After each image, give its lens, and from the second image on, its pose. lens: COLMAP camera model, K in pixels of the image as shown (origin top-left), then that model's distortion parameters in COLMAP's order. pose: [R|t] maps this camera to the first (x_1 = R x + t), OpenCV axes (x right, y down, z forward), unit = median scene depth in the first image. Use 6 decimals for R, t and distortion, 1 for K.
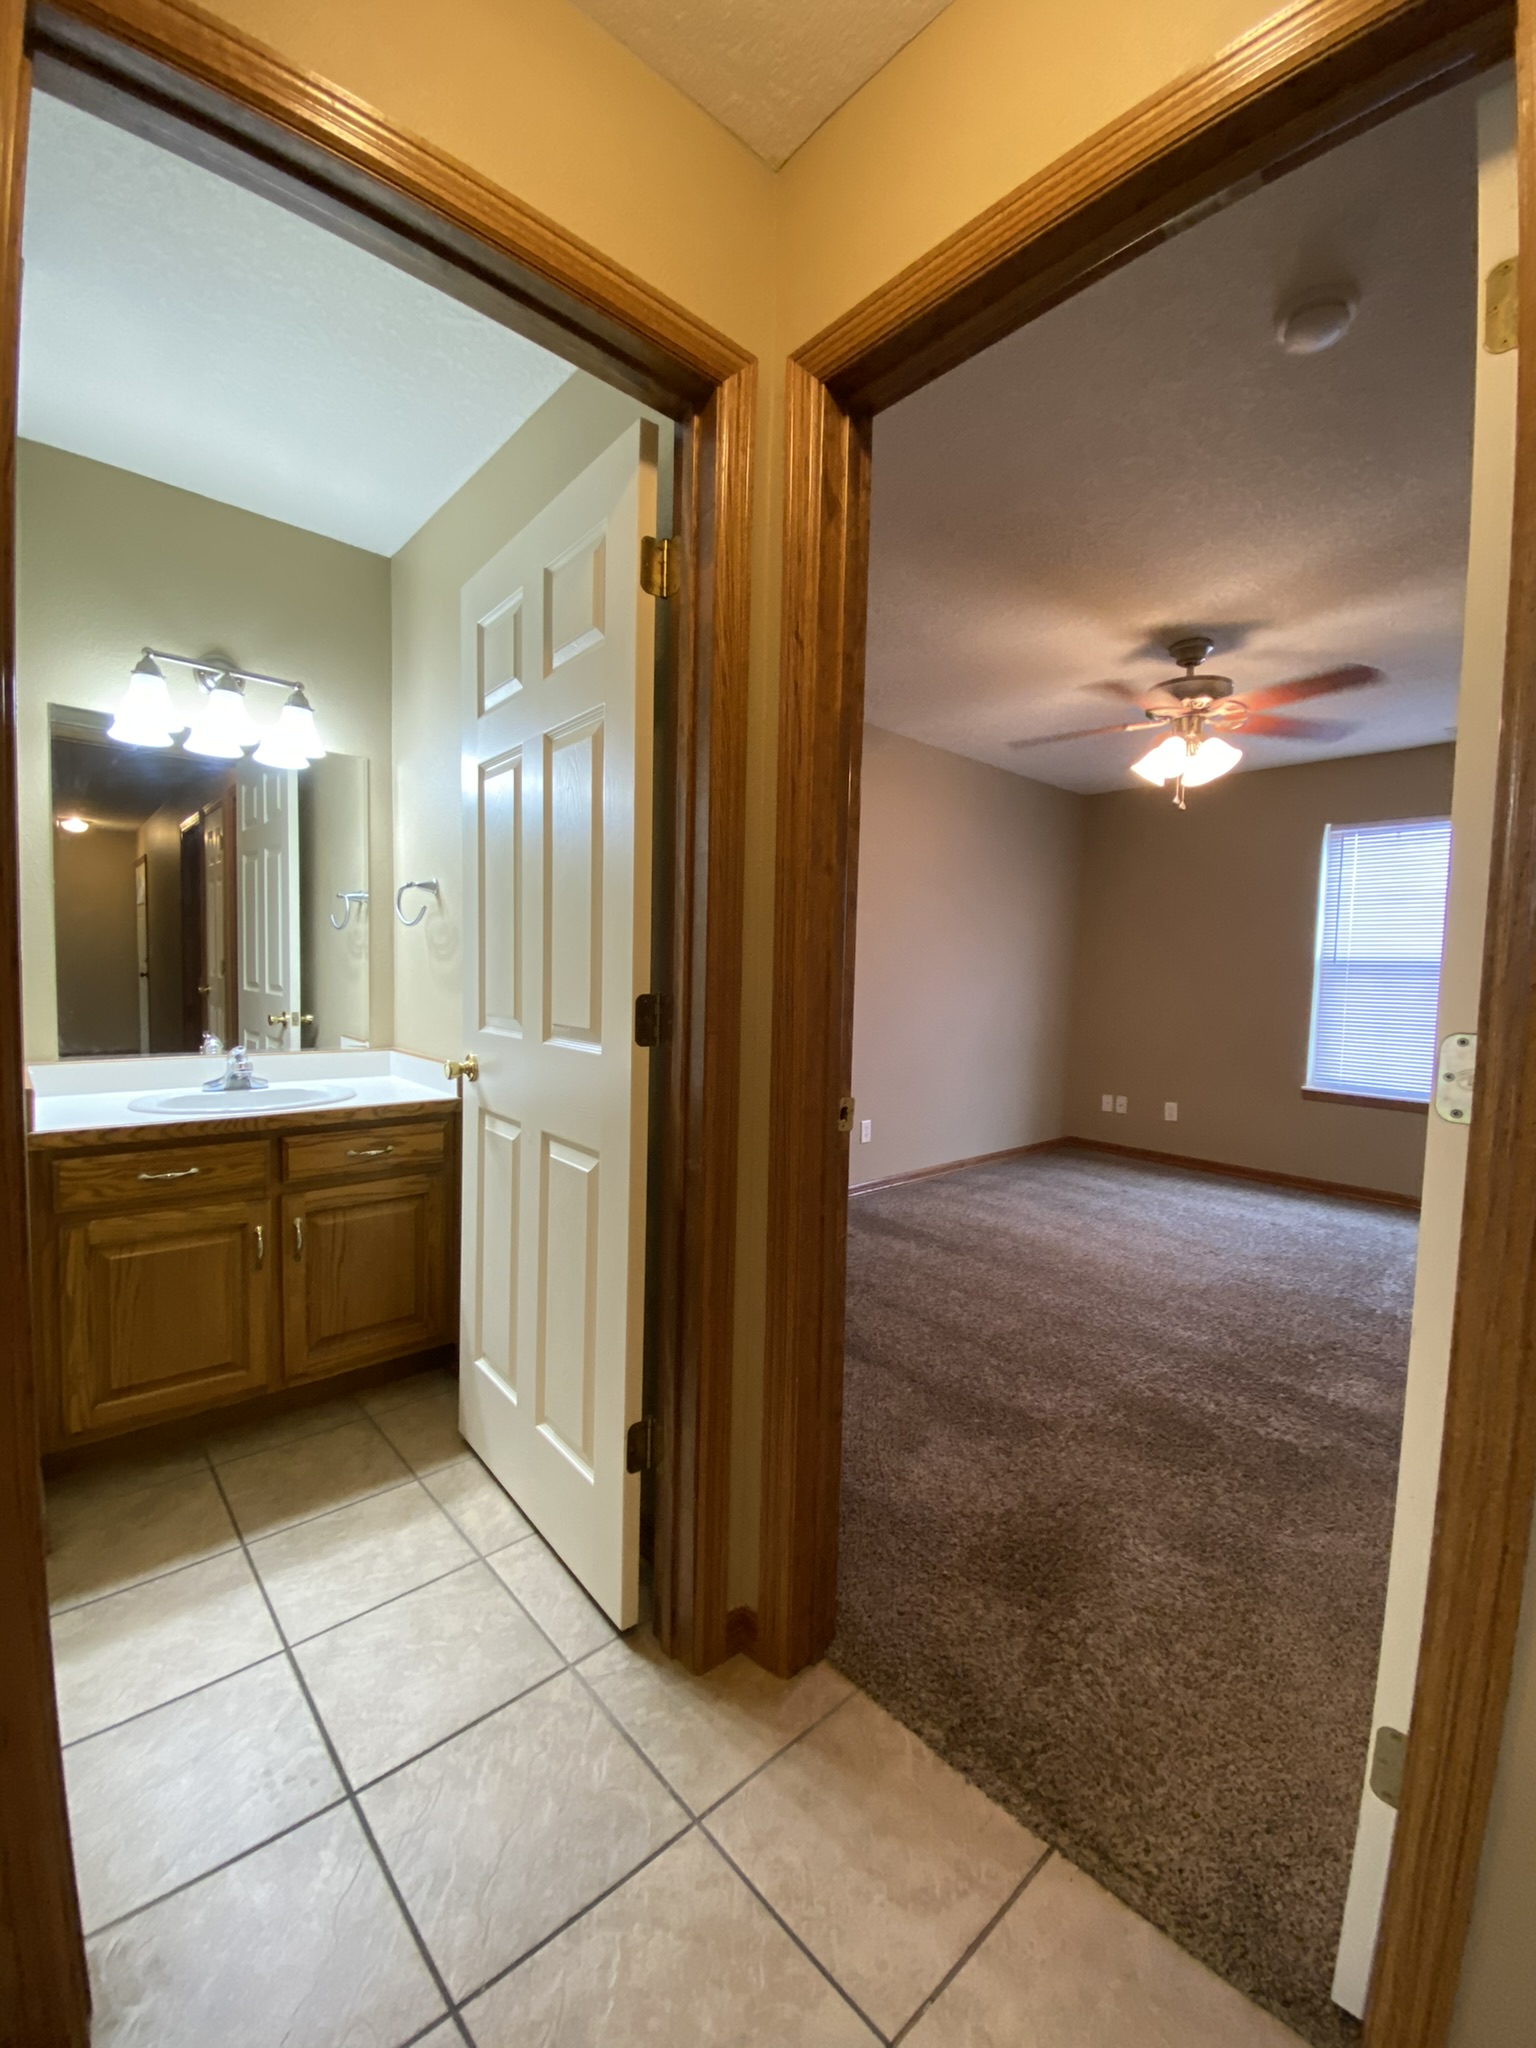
lens RADIAL K [[830.5, 0, 762.2], [0, 830.5, 1026.0], [0, 0, 1]] dist [0.034779, -0.031211]
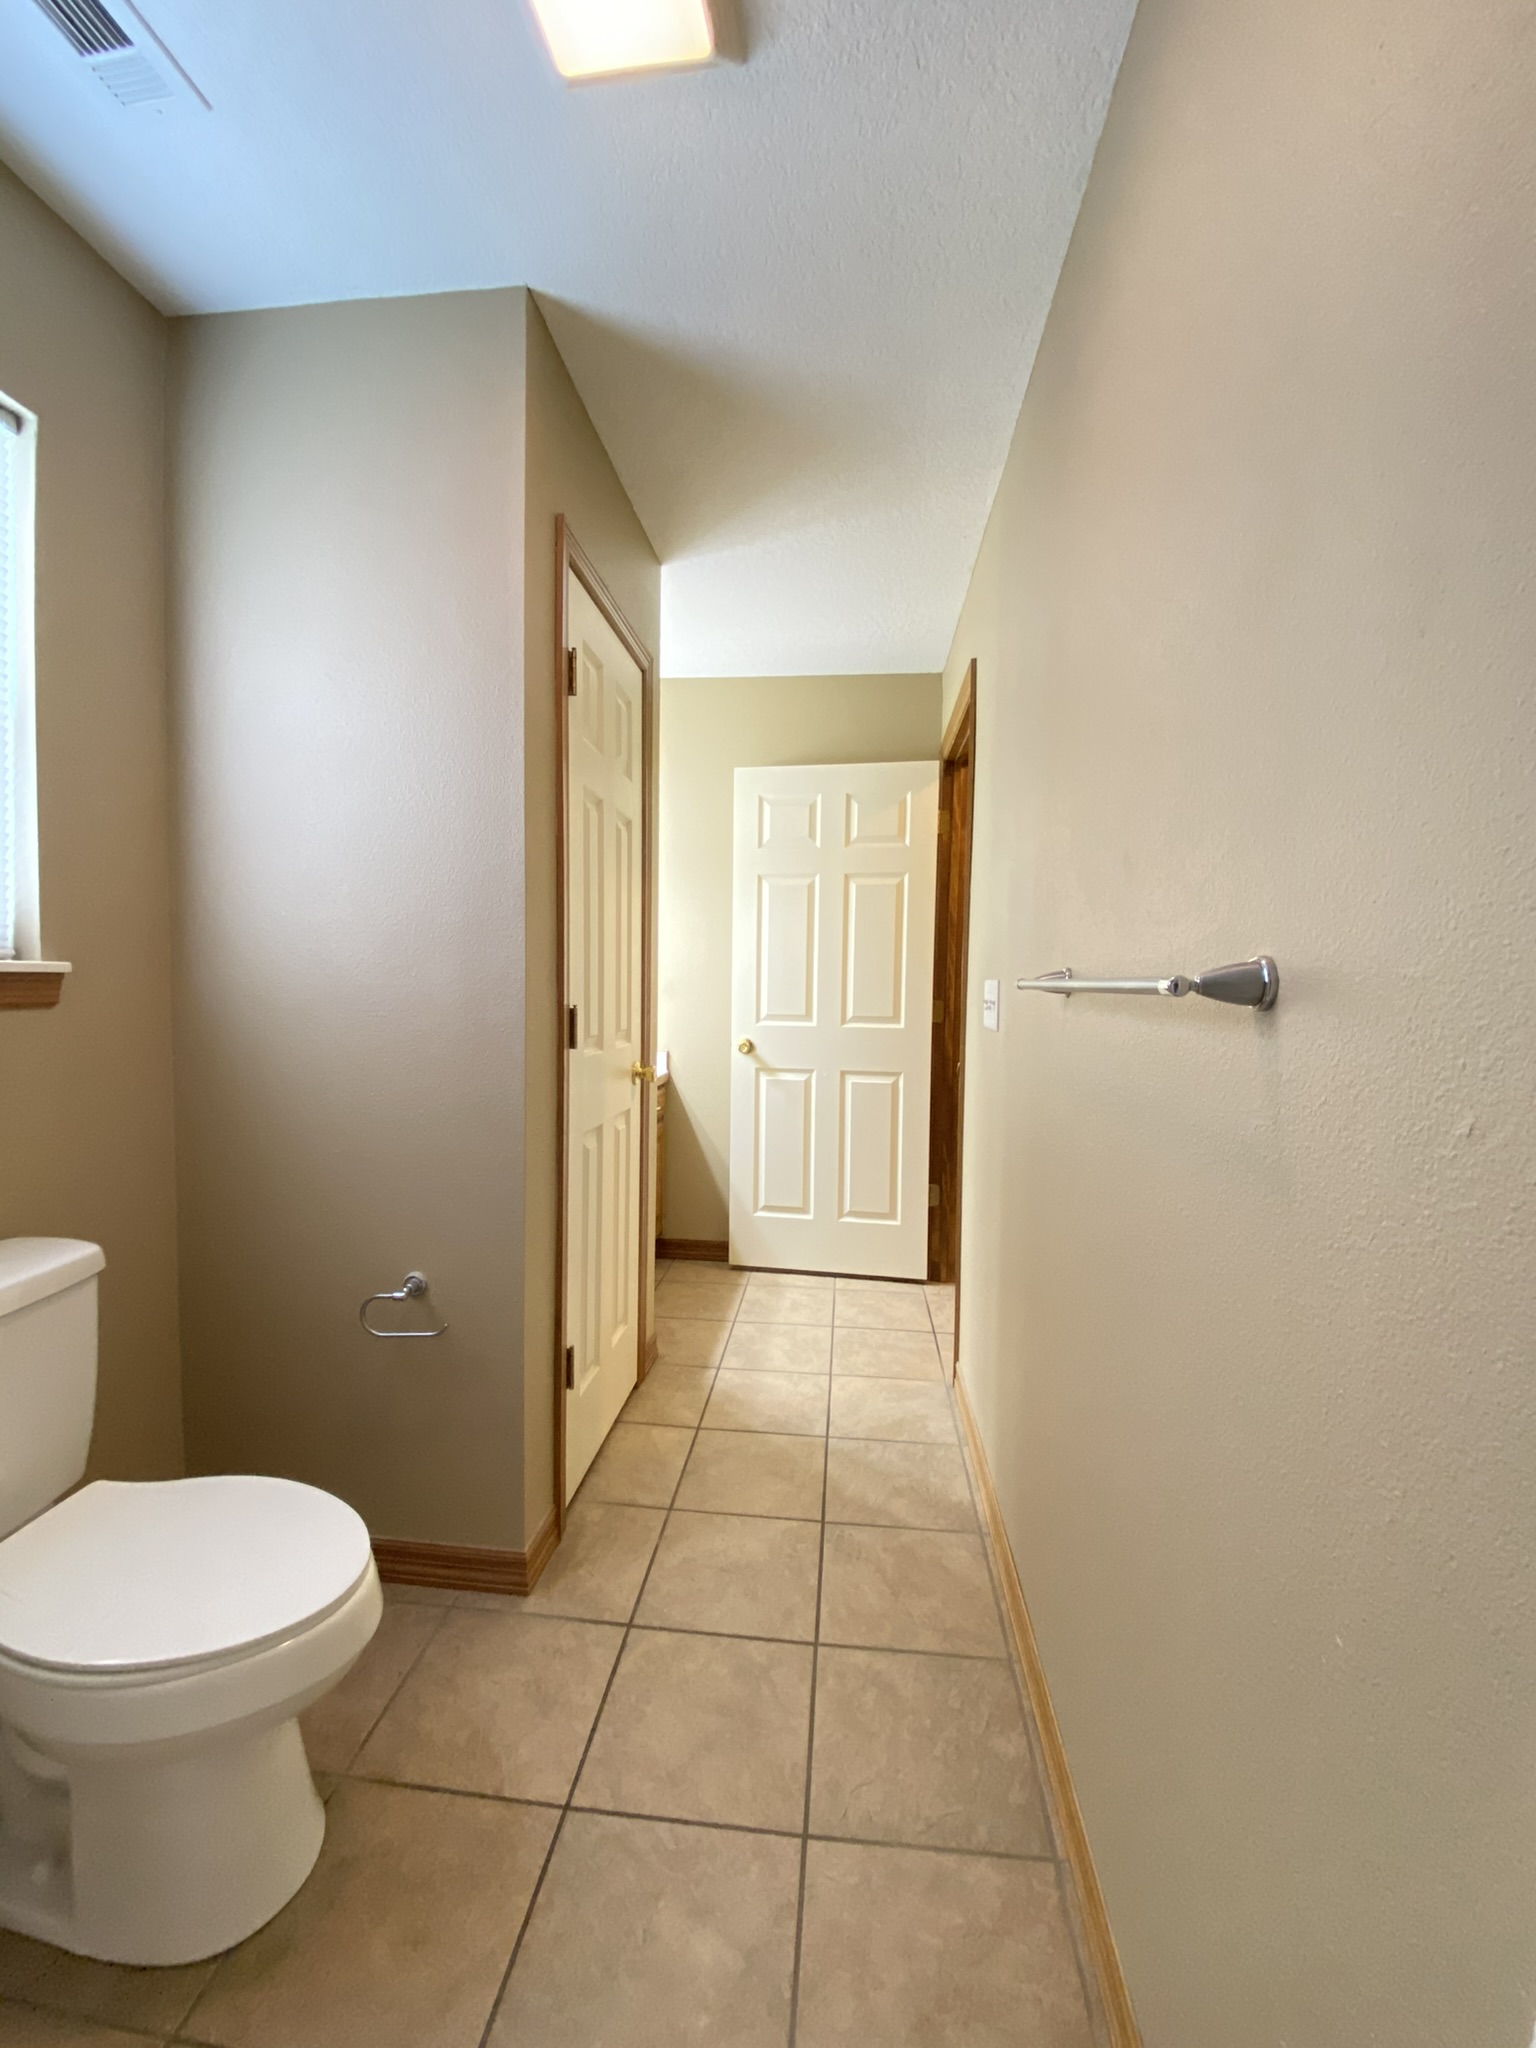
lens RADIAL K [[830.5, 0, 762.2], [0, 830.5, 1026.0], [0, 0, 1]] dist [0.034779, -0.031211]
pose [[0.740669, -0.057755, 0.669383, -1.574080], [0.053724, 0.998199, 0.026680, -0.035358], [-0.669719, 0.016201, 0.742438, -0.312627]]
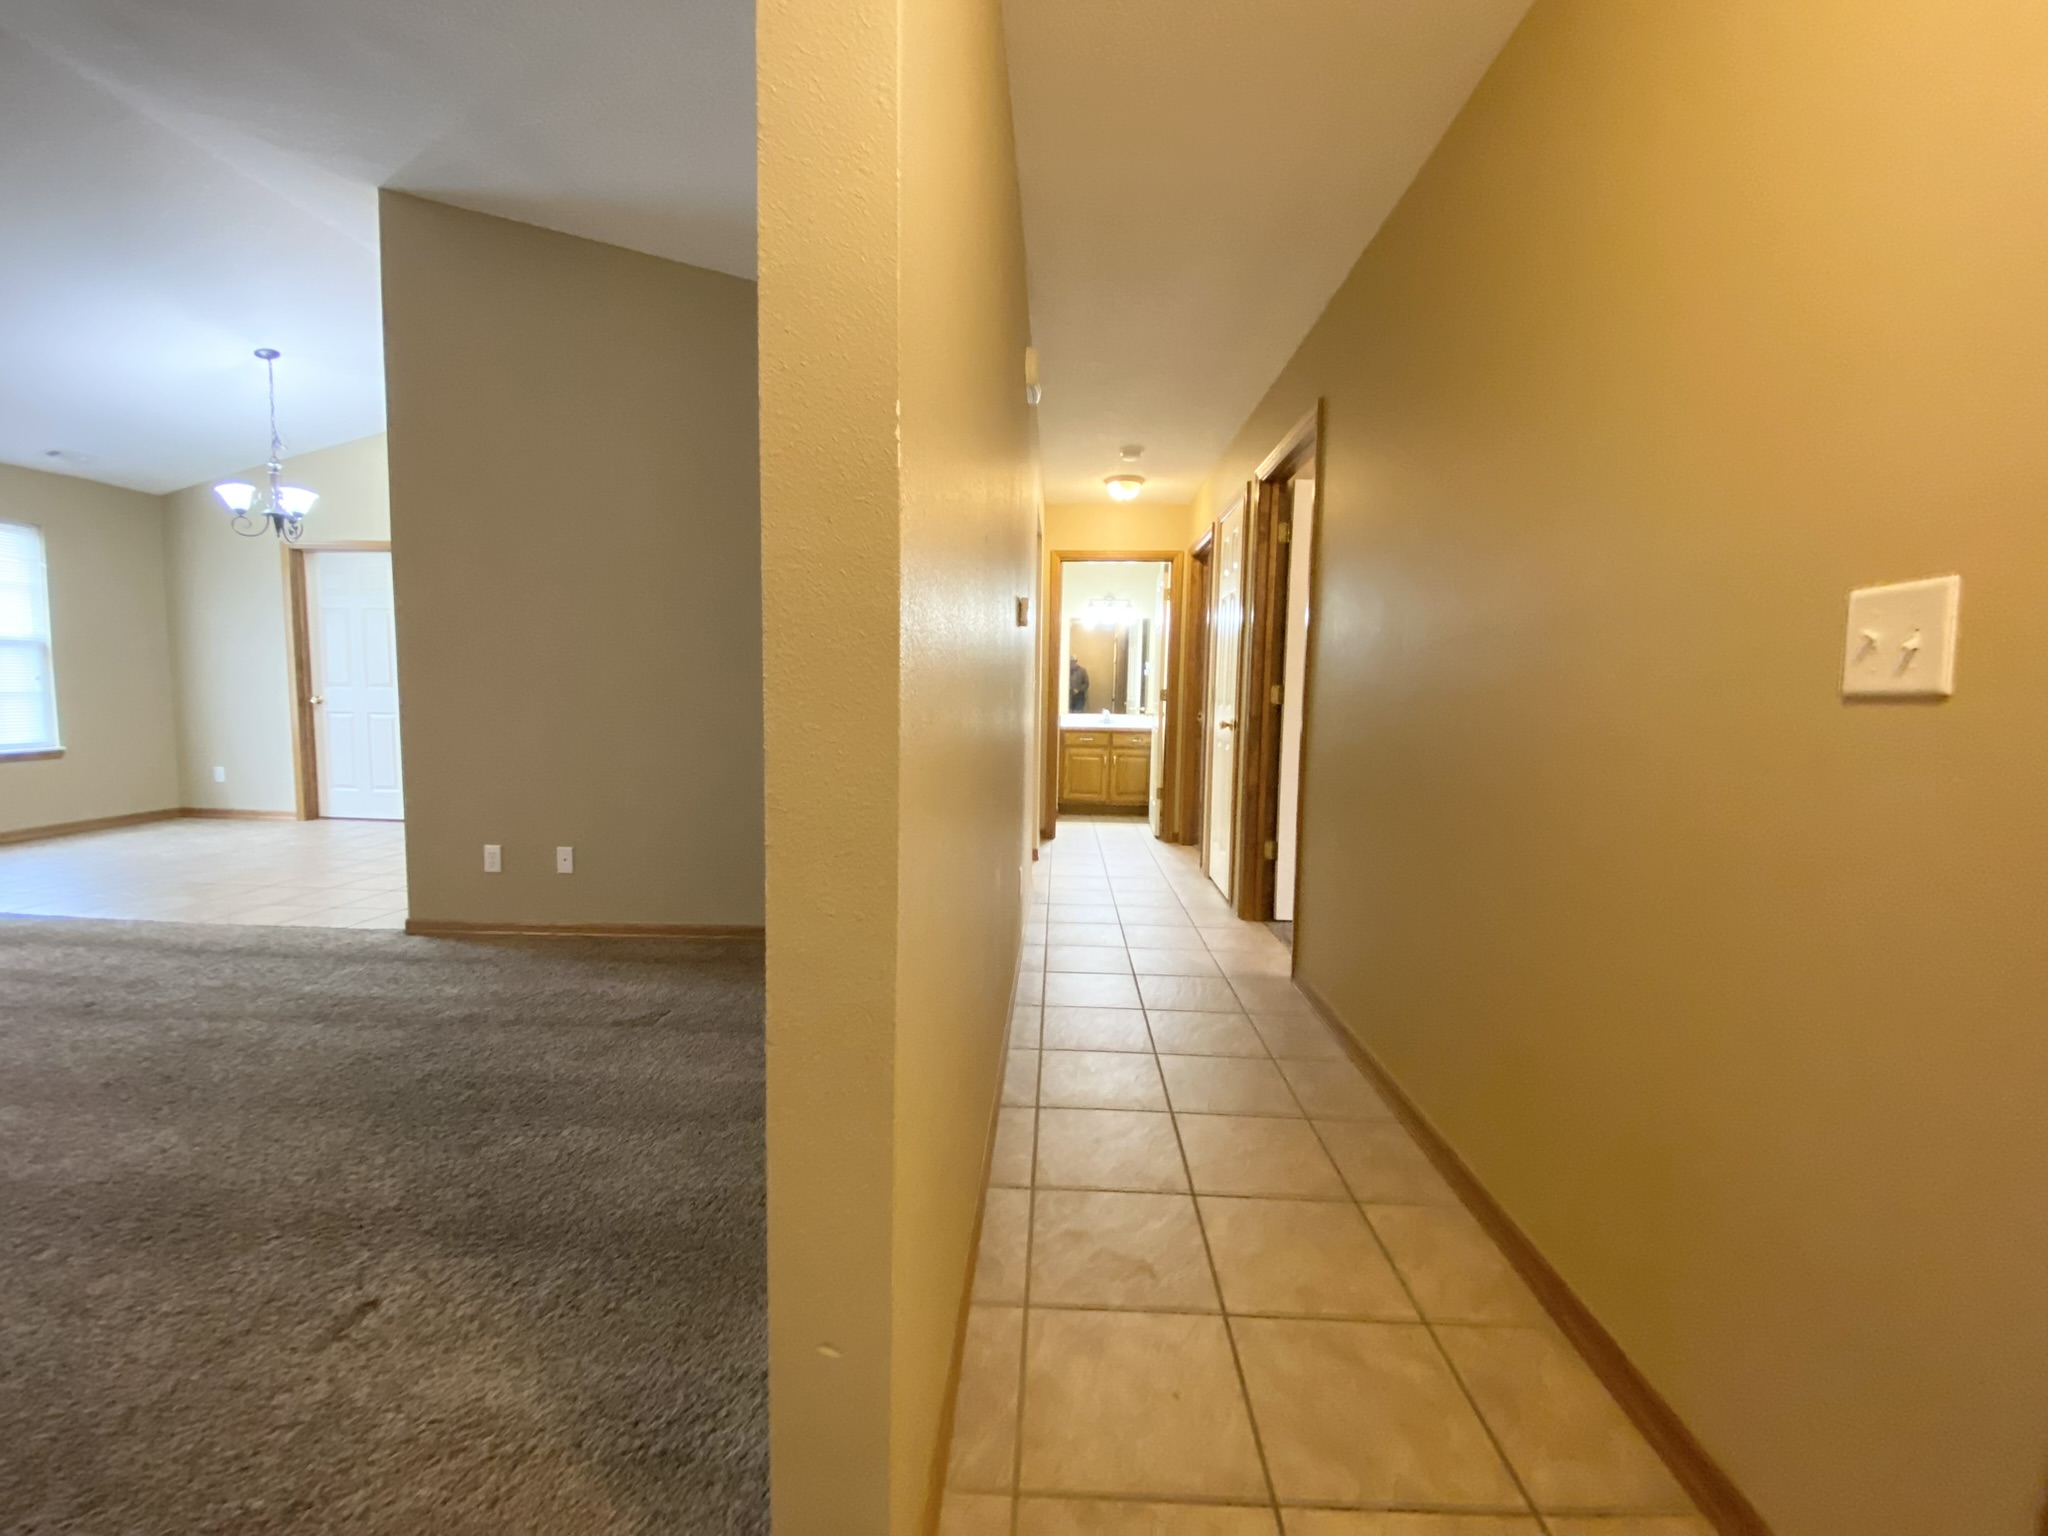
lens RADIAL K [[830.5, 0, 1024.0], [0, 830.5, 768.0], [0, 0, 1]] dist [0.034779, -0.031211]
pose [[0.707328, 0.047715, -0.705273, 1.939384], [-0.047936, 0.998660, 0.019488, 0.260226], [0.705258, 0.020024, 0.708667, -2.074322]]
